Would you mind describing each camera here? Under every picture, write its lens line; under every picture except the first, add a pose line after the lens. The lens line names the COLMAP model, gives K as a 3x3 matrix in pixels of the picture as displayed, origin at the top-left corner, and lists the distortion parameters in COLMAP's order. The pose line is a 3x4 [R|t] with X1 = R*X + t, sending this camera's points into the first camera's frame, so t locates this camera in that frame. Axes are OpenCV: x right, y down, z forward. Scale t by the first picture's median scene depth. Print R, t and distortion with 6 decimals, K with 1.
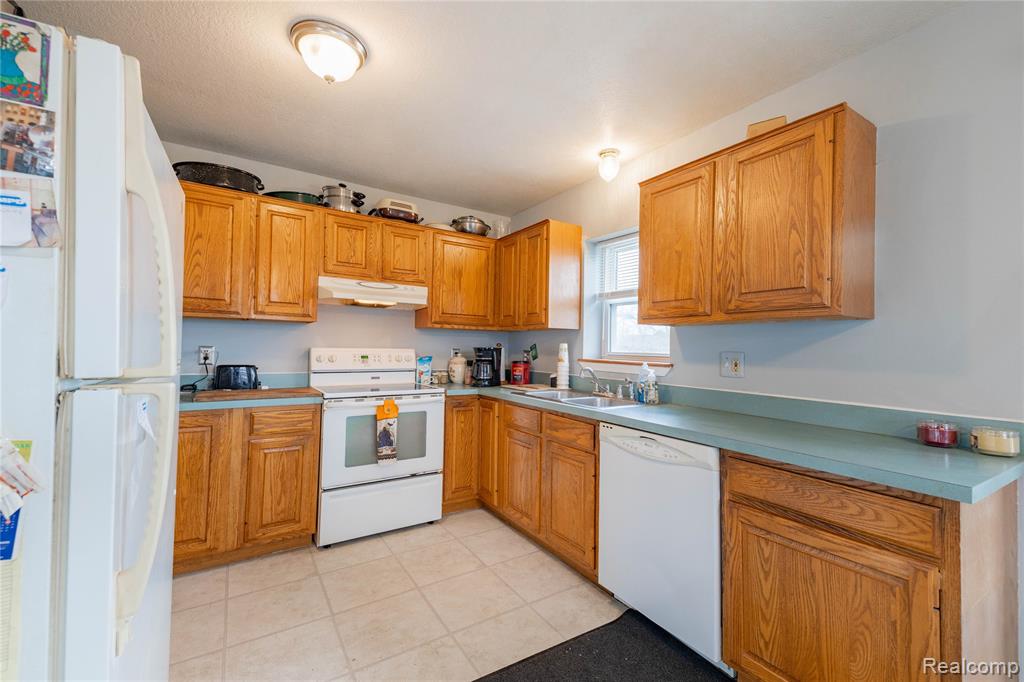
lens RADIAL K [[431.6, 0, 511.6], [0, 431.6, 339.9], [0, 0, 1]] dist [0.049810, -0.000145]
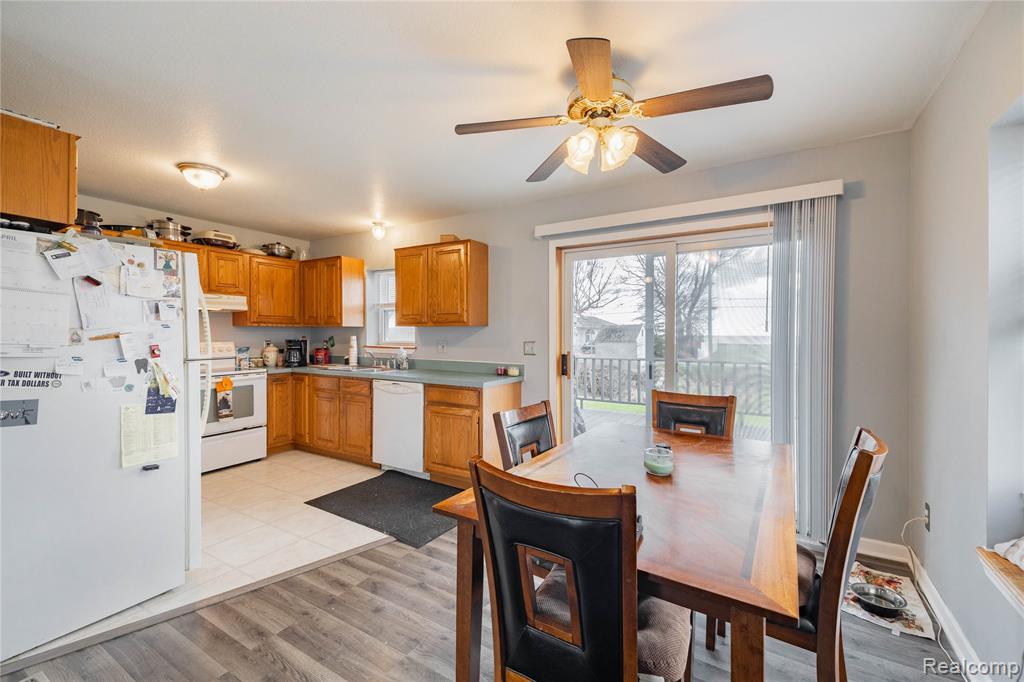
lens RADIAL K [[440.1, 0, 508.4], [0, 440.1, 338.0], [0, 0, 1]] dist [0.043148, -0.000091]
pose [[0.901015, -0.021917, 0.433233, -0.068645], [0.007145, 0.999337, 0.035696, -0.039213], [-0.433729, -0.029067, 0.900575, -0.698785]]
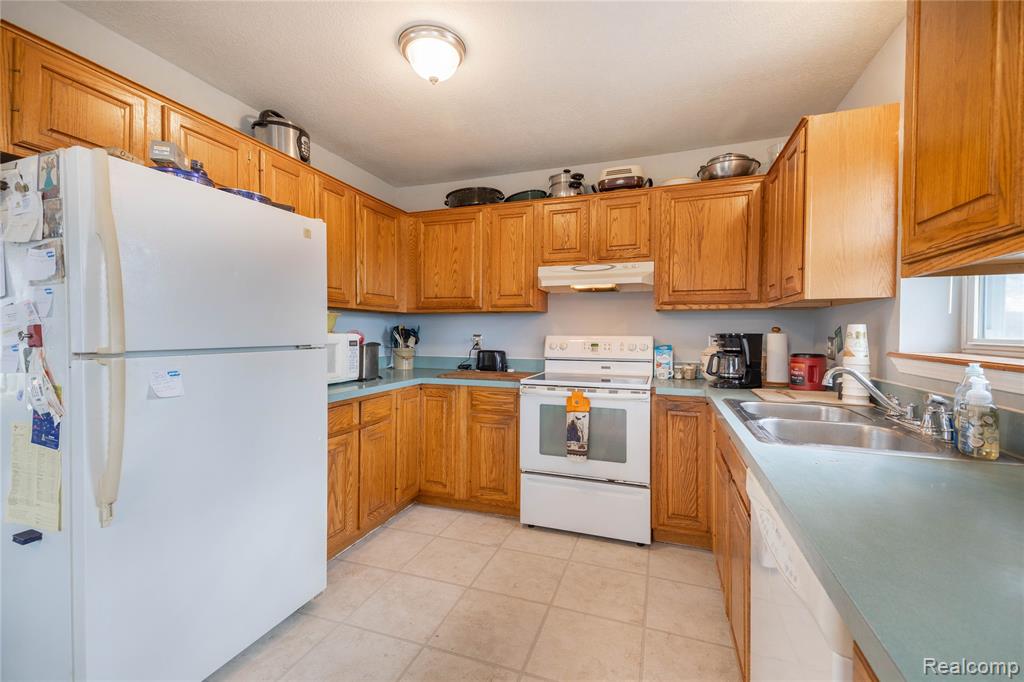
lens RADIAL K [[431.6, 0, 511.6], [0, 431.6, 339.9], [0, 0, 1]] dist [0.049810, -0.000145]
pose [[0.614797, -0.001349, -0.788685, 0.322960], [0.022441, 0.999624, 0.015783, 0.009976], [0.788366, -0.027402, 0.614595, 0.299659]]
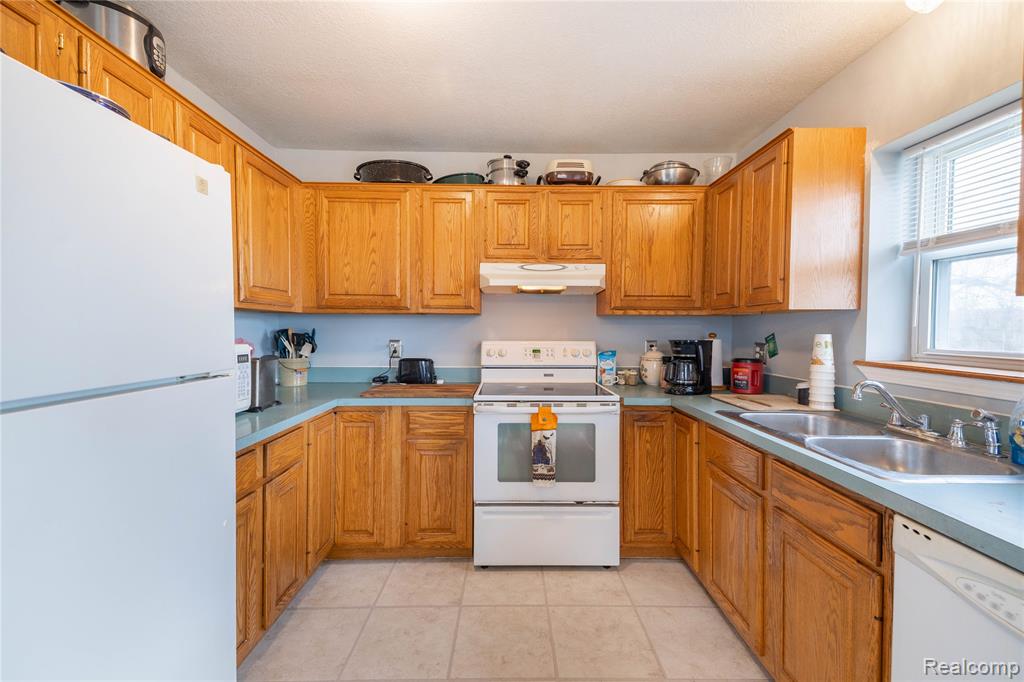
lens RADIAL K [[415.3, 0, 512.0], [0, 415.3, 341.0], [0, 0, 1]] dist [0.056746, -0.020442]
pose [[0.848608, 0.000892, -0.529021, 0.070571], [0.021585, 0.999107, 0.036310, -0.013898], [0.528581, -0.042232, 0.847831, 0.284760]]
